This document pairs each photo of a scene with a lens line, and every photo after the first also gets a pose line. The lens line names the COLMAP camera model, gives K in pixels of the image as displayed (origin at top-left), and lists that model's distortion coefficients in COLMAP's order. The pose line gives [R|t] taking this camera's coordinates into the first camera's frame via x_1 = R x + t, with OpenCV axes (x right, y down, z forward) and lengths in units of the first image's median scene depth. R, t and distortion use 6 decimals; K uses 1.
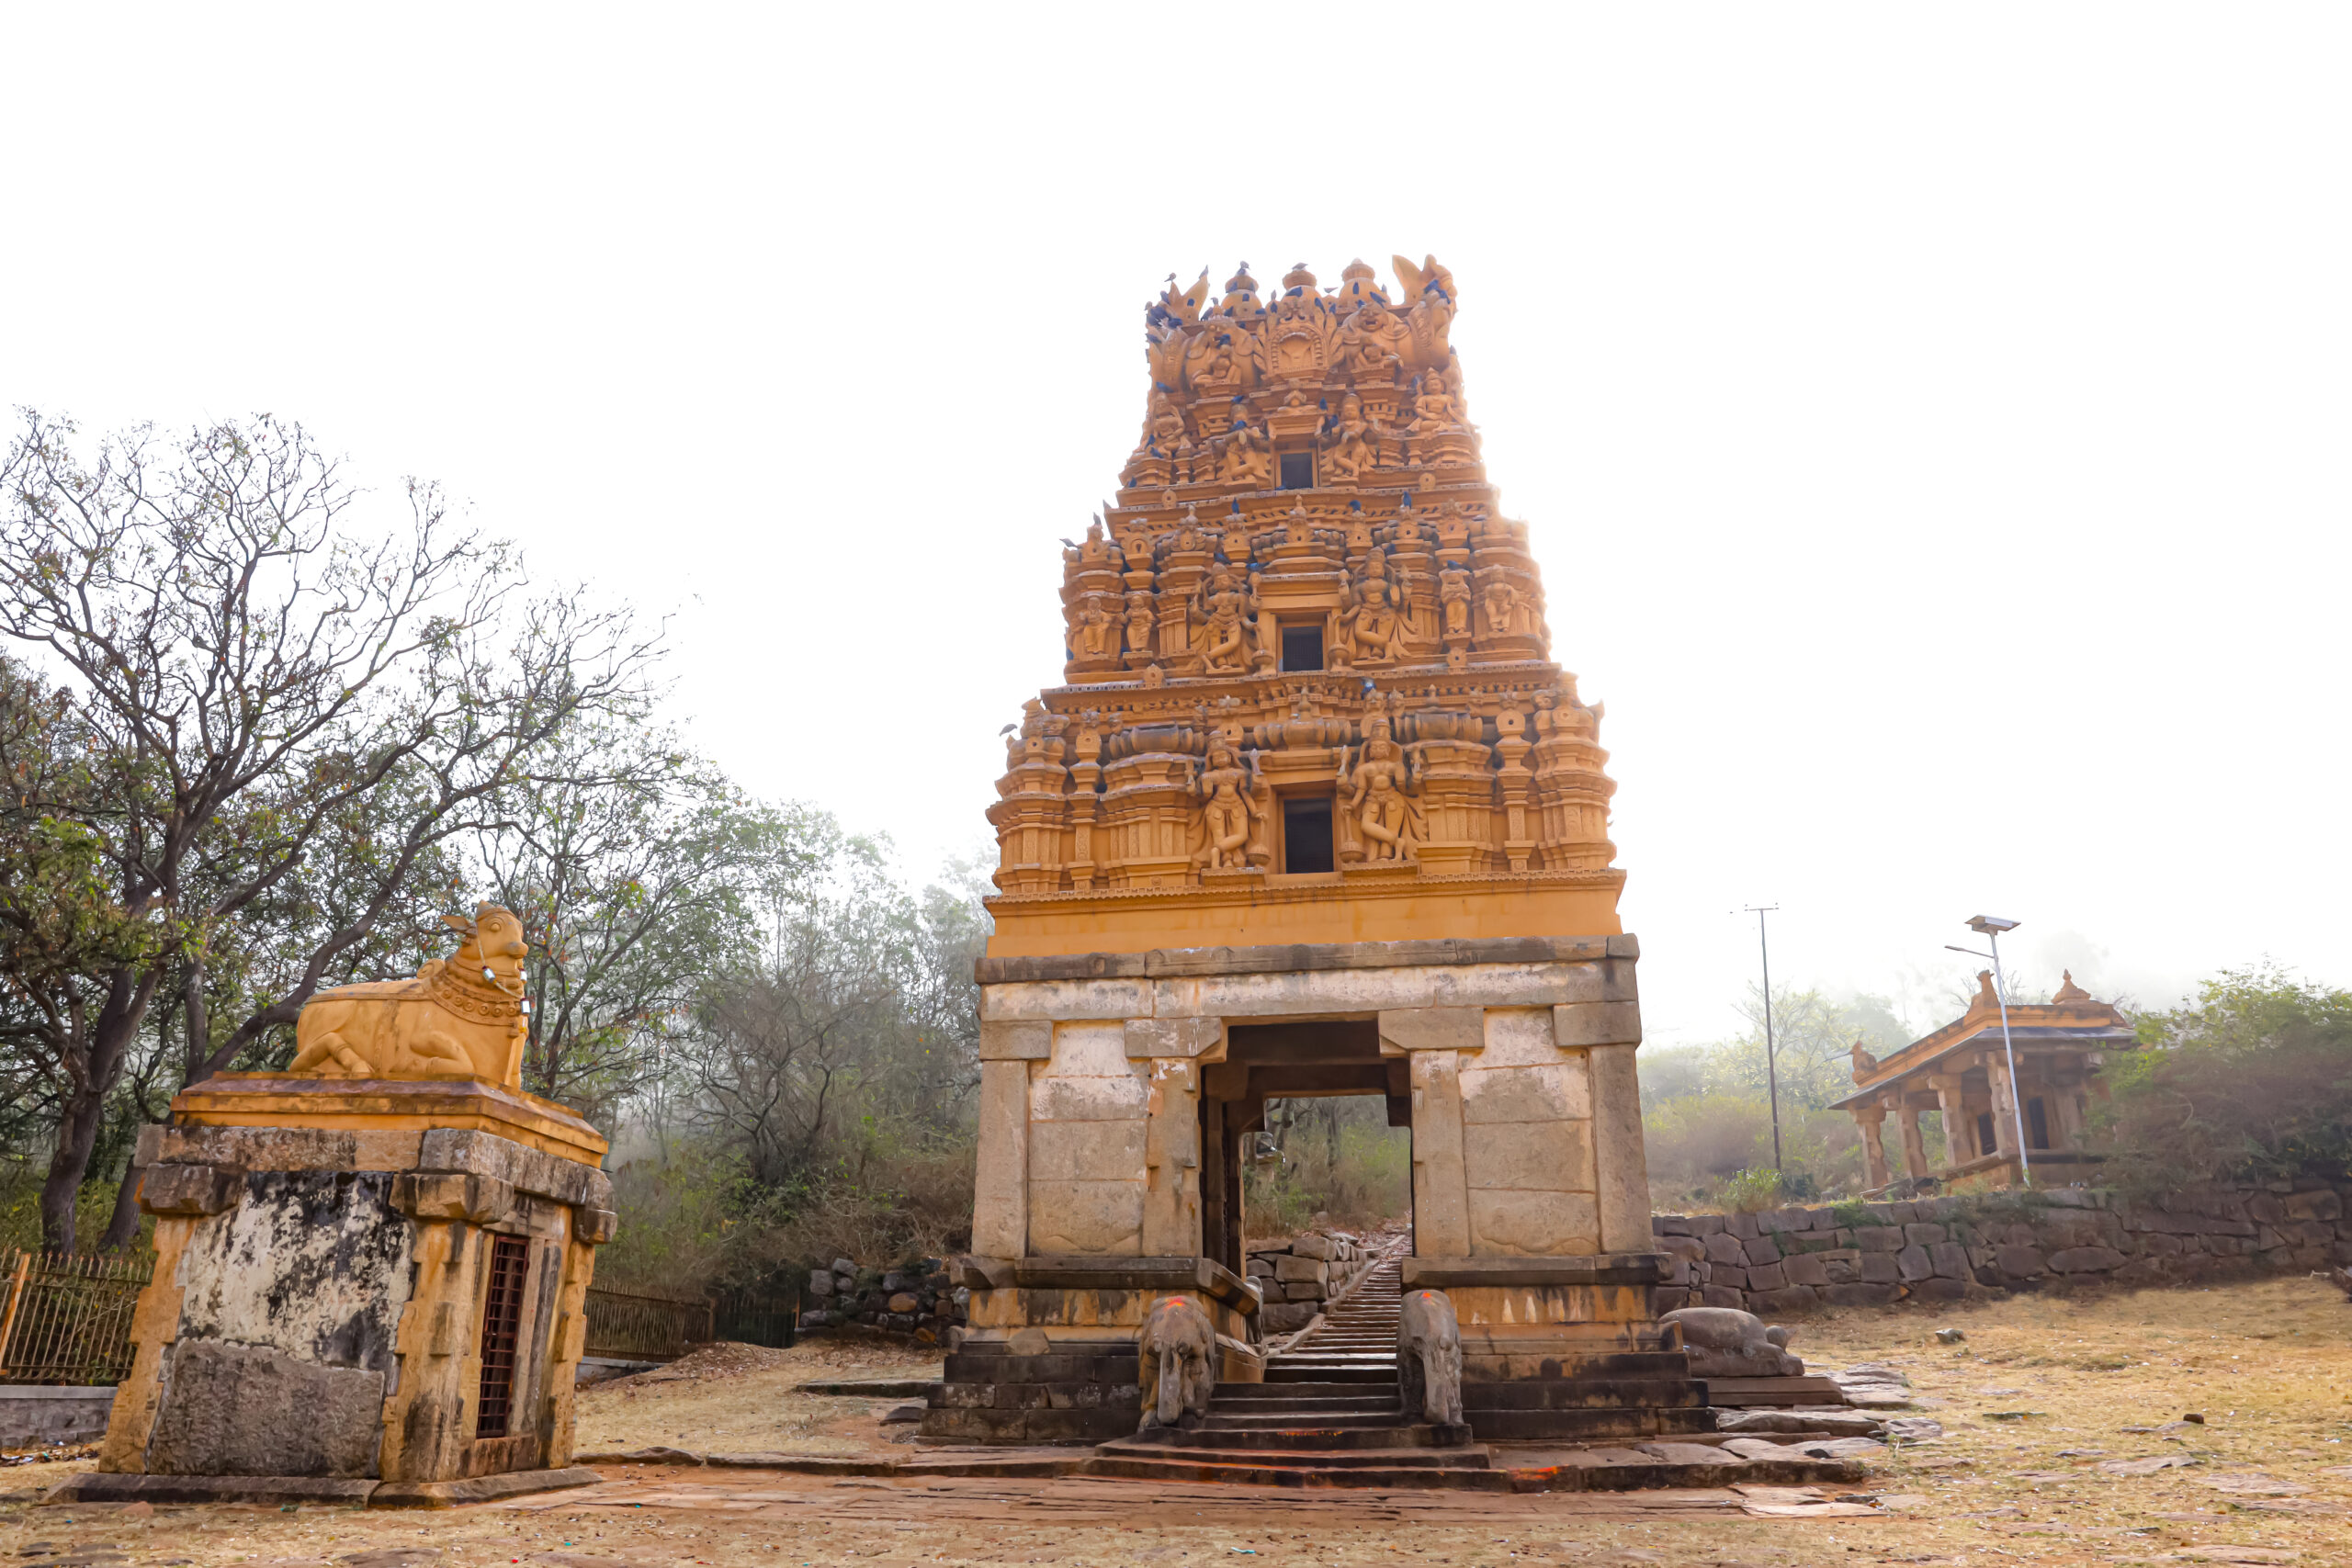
lens RADIAL K [[1621.5, 0, 1173.1], [0, 1621.5, 774.3], [0, 0, 1]] dist [-0.094799, 0.062865]
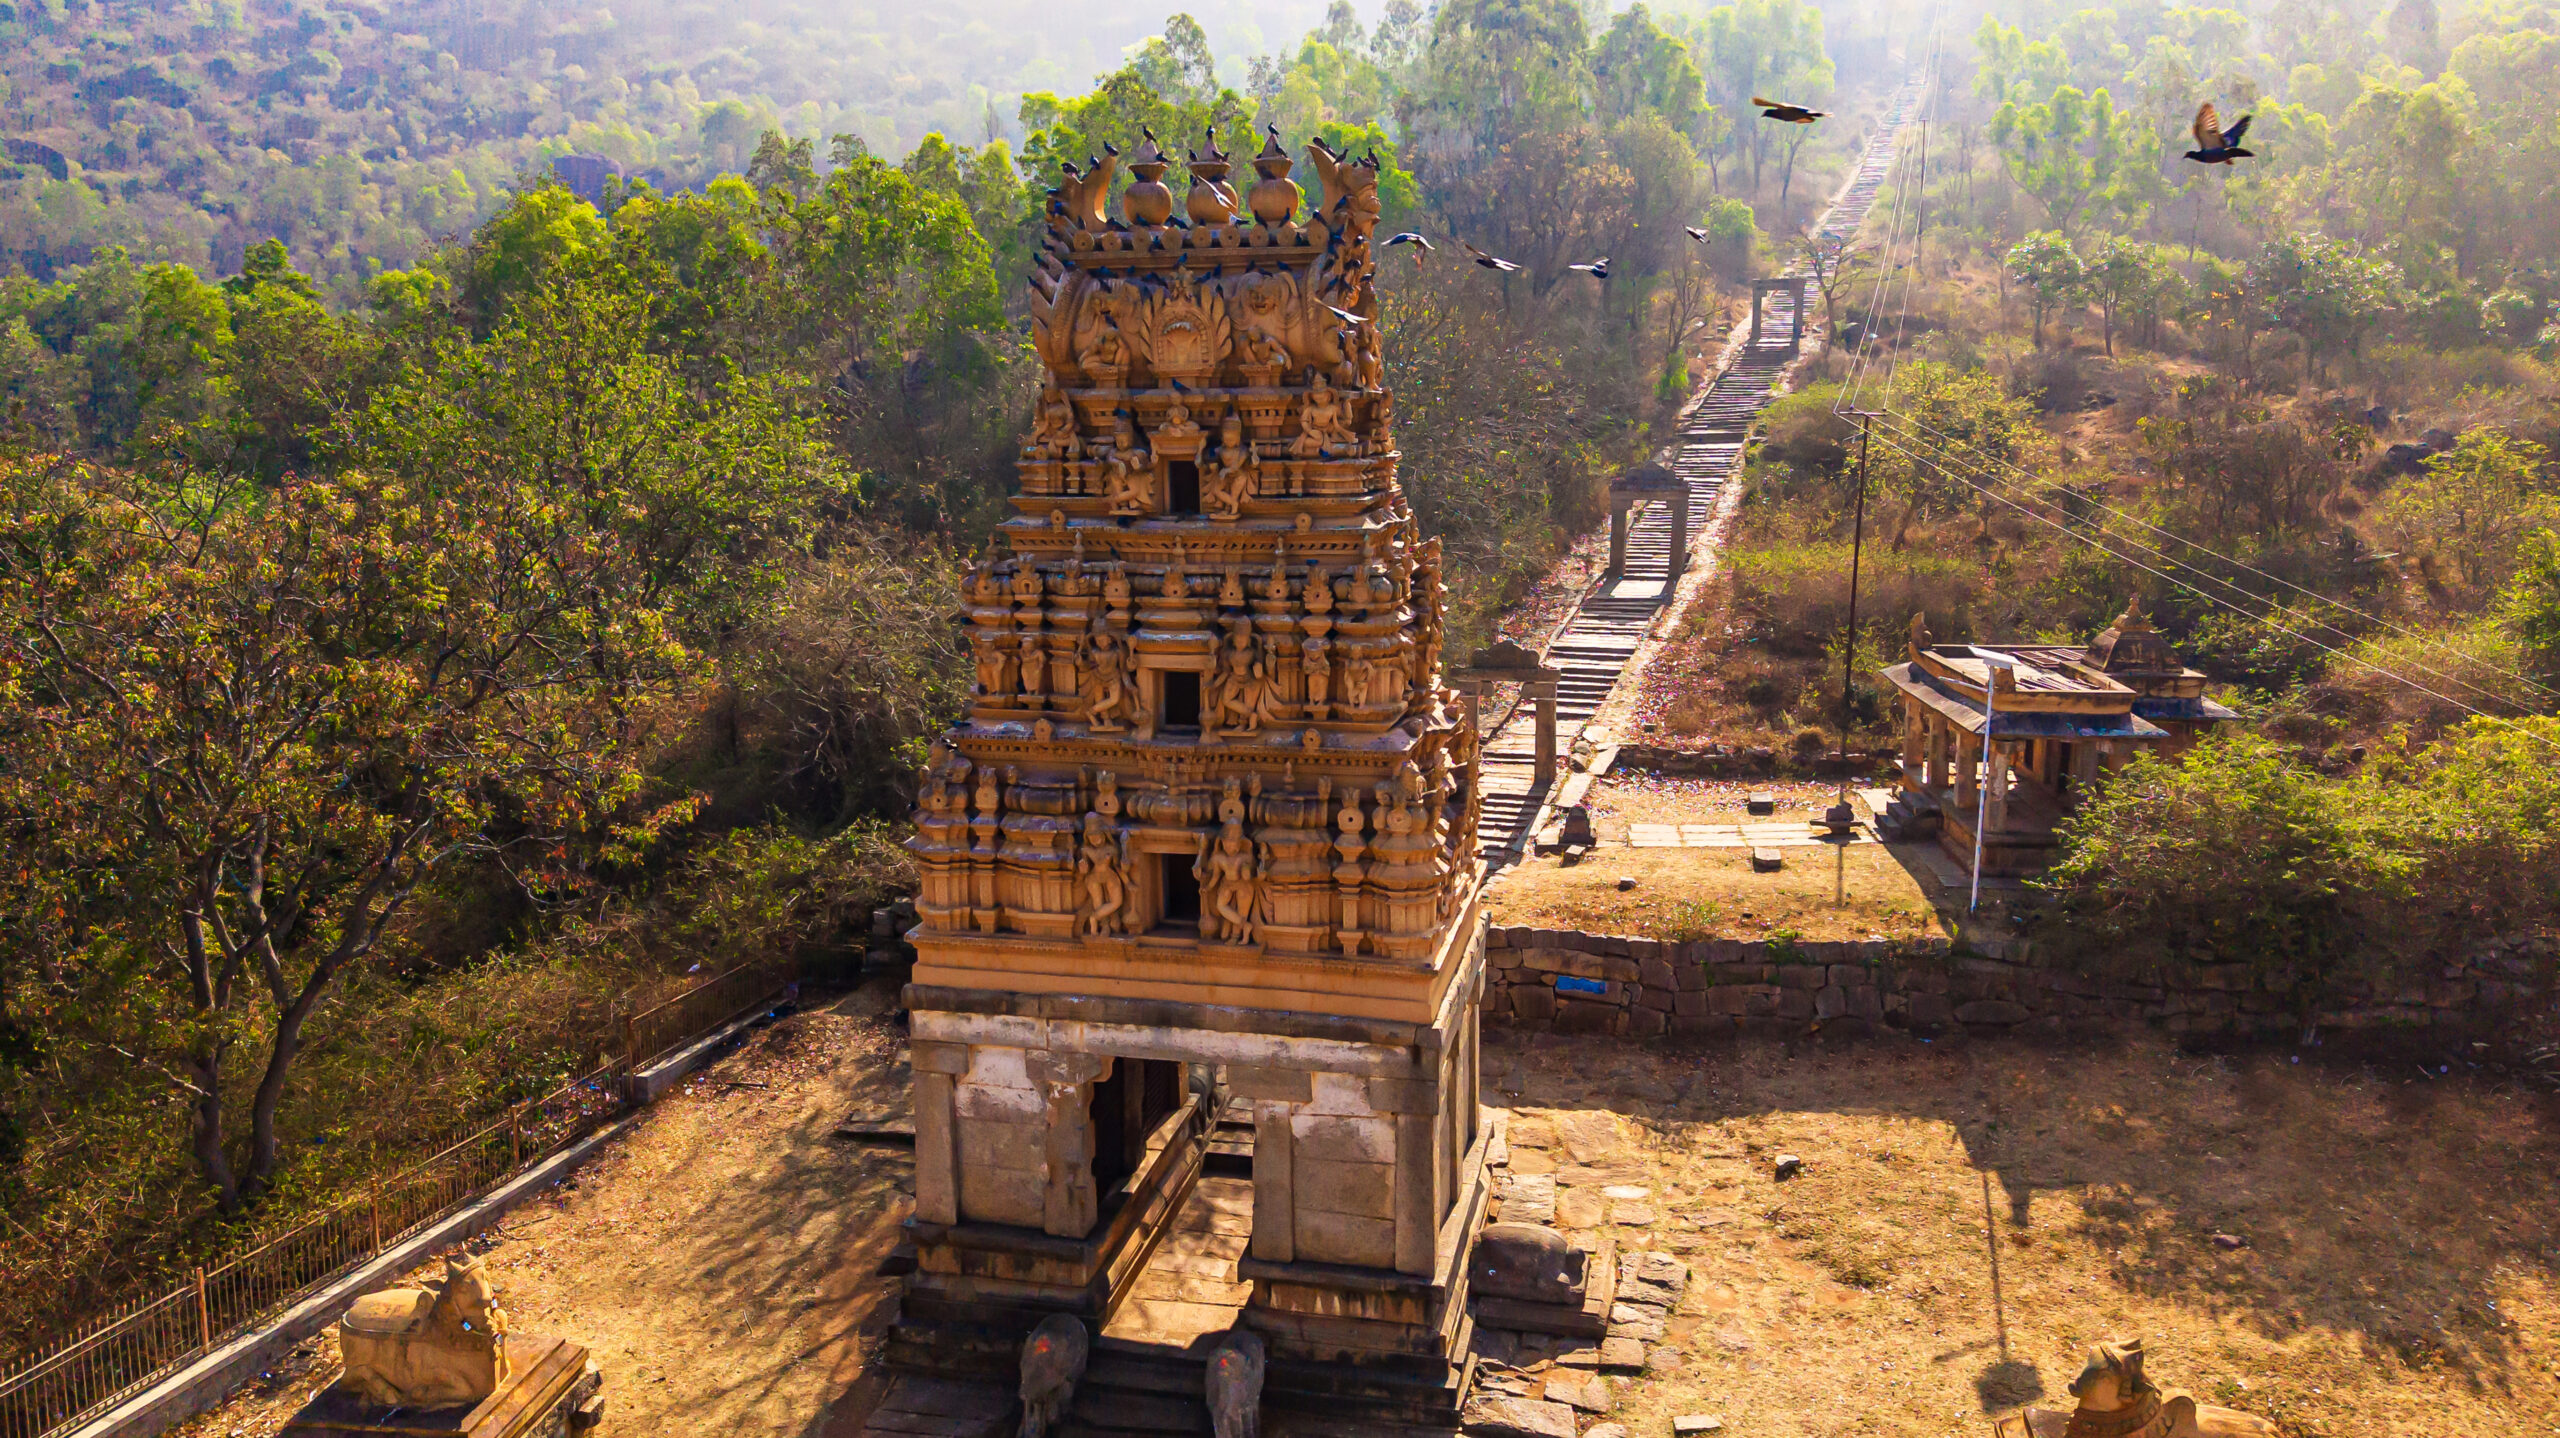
lens RADIAL K [[1825.4, 0, 1261.5], [0, 1825.4, 604.9], [0, 0, 1]] dist [0.037217, -0.041432]
pose [[0.995911, -0.002383, -0.090310, 0.263812], [0.044087, 0.885355, 0.462821, -0.749180], [0.078854, -0.464910, 0.881840, -0.036269]]
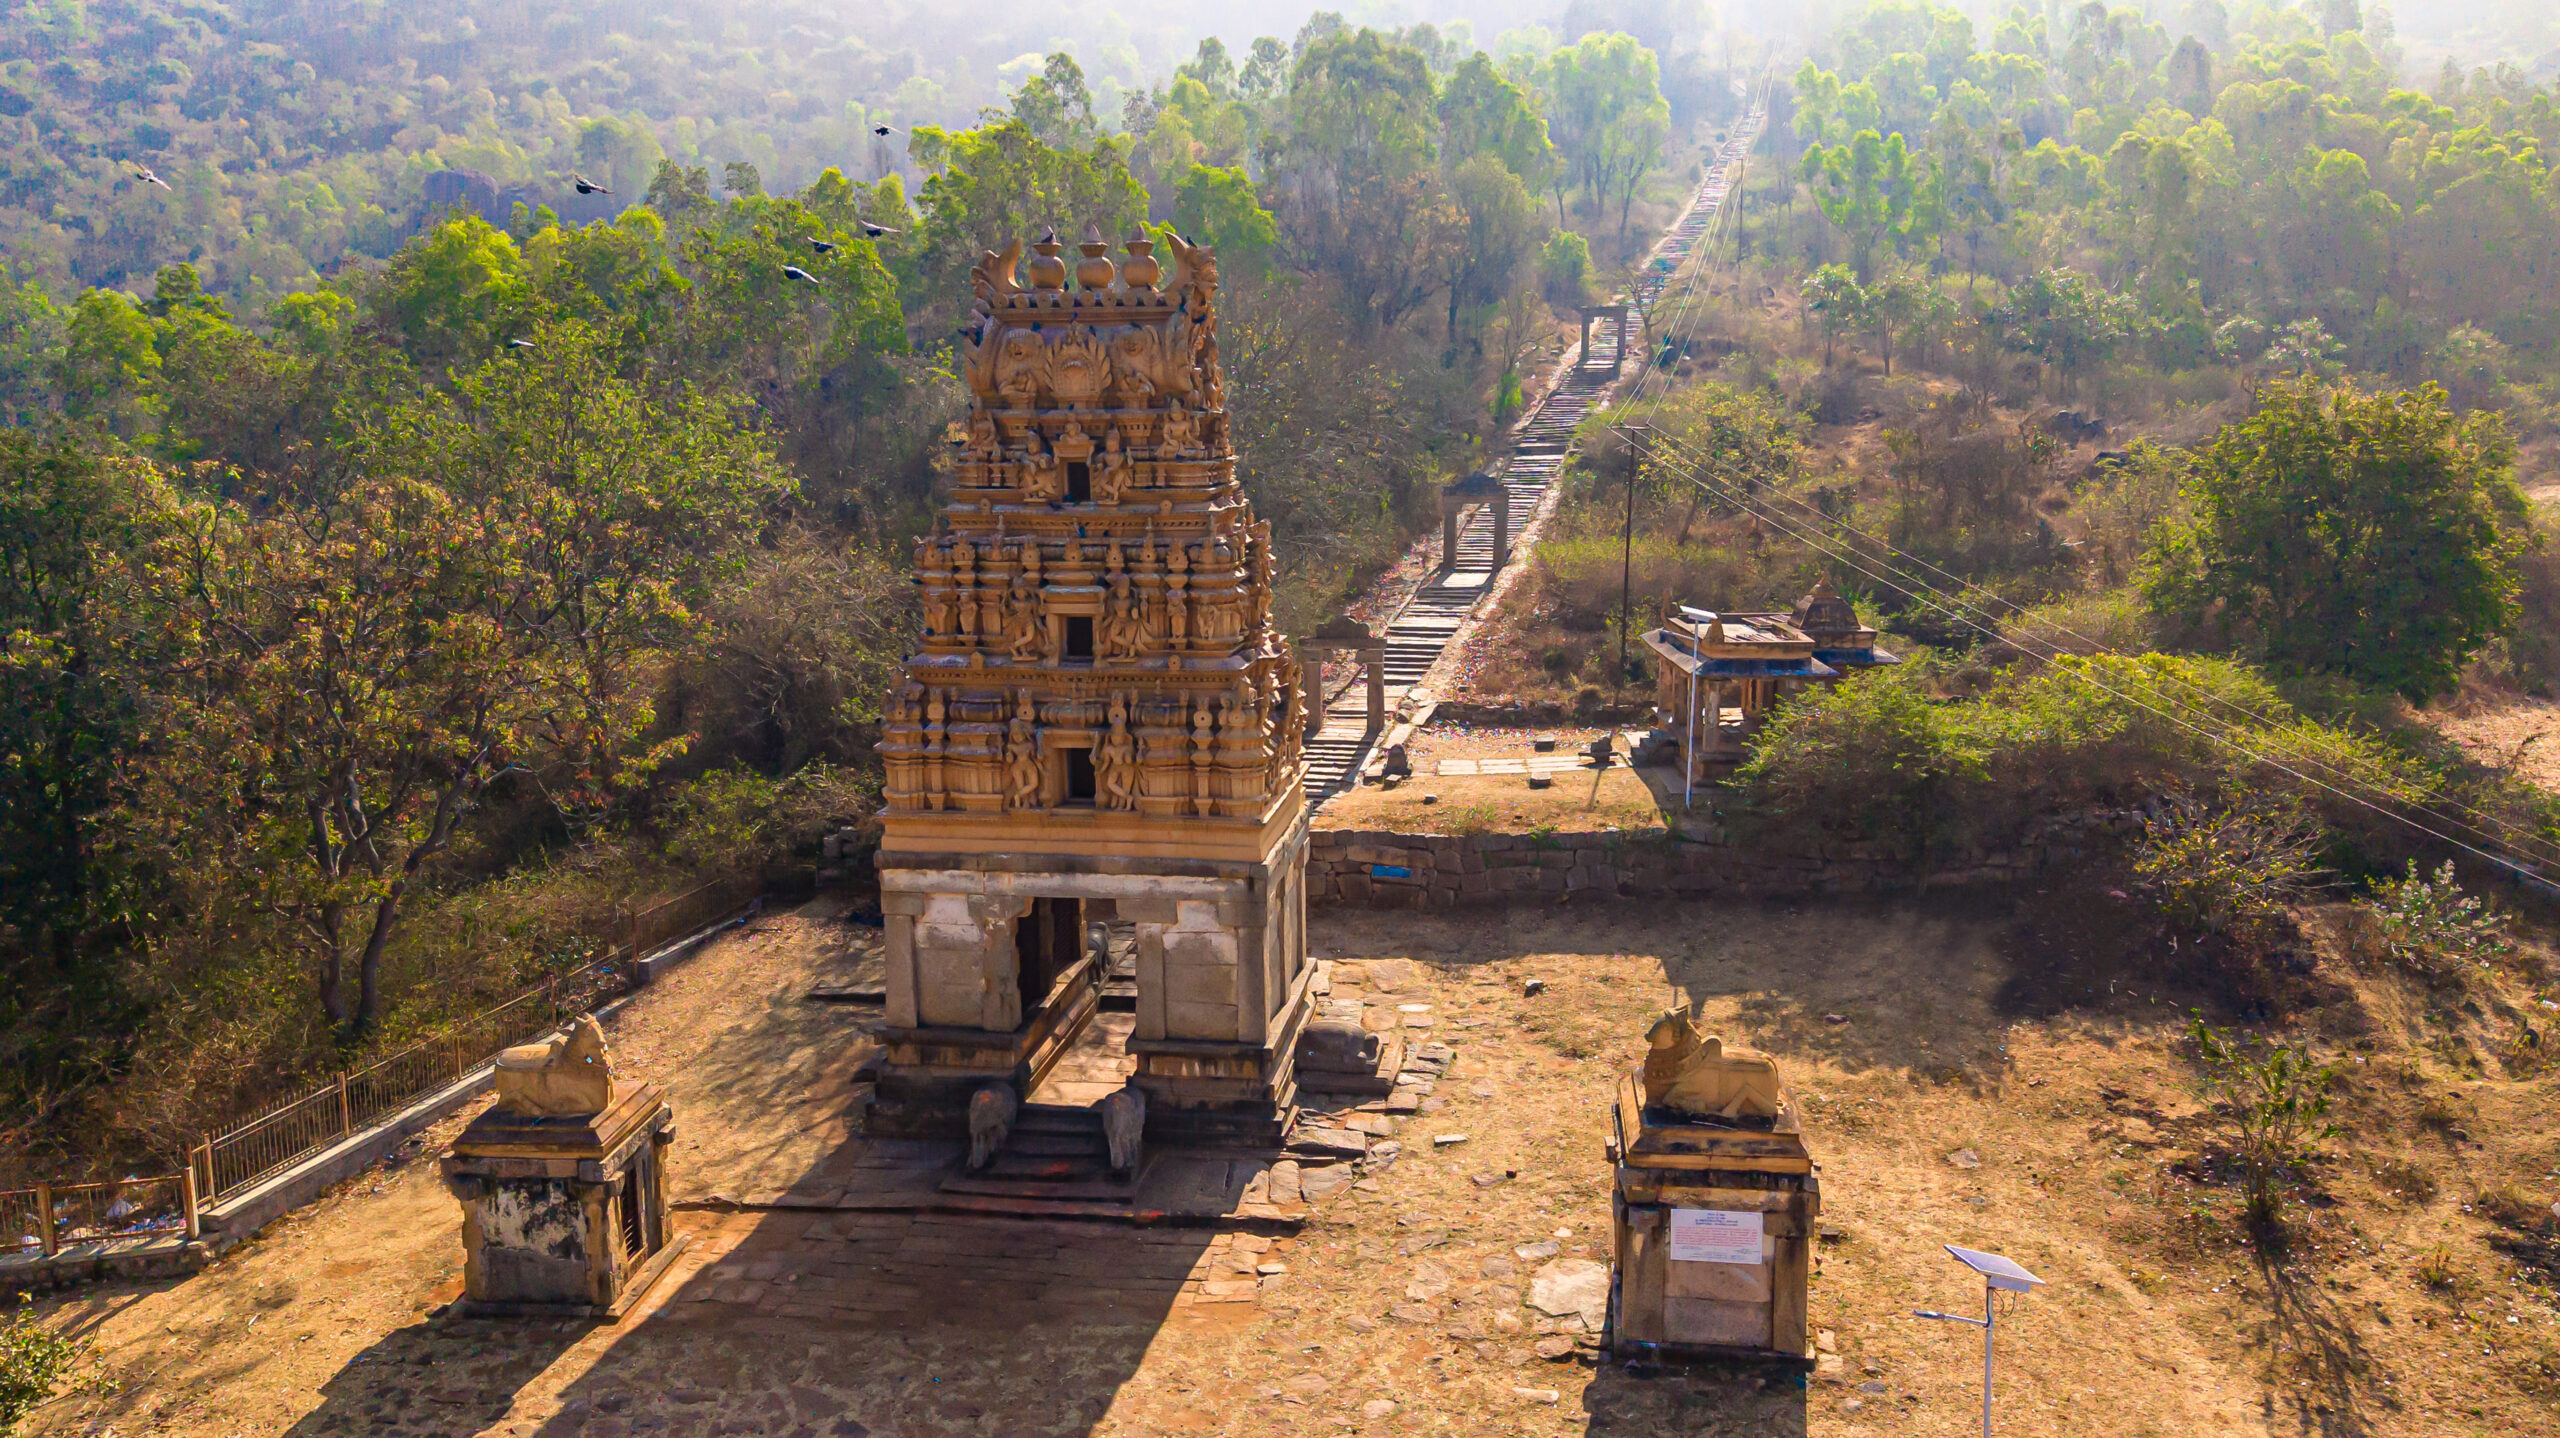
lens RADIAL K [[1825.4, 0, 1289.6], [0, 1825.4, 668.3], [0, 0, 1]] dist [0.037217, -0.041432]
pose [[0.999848, -0.012889, -0.011723, 0.316408], [0.016971, 0.872728, 0.487913, -0.932763], [0.003942, -0.488037, 0.872814, -0.502910]]
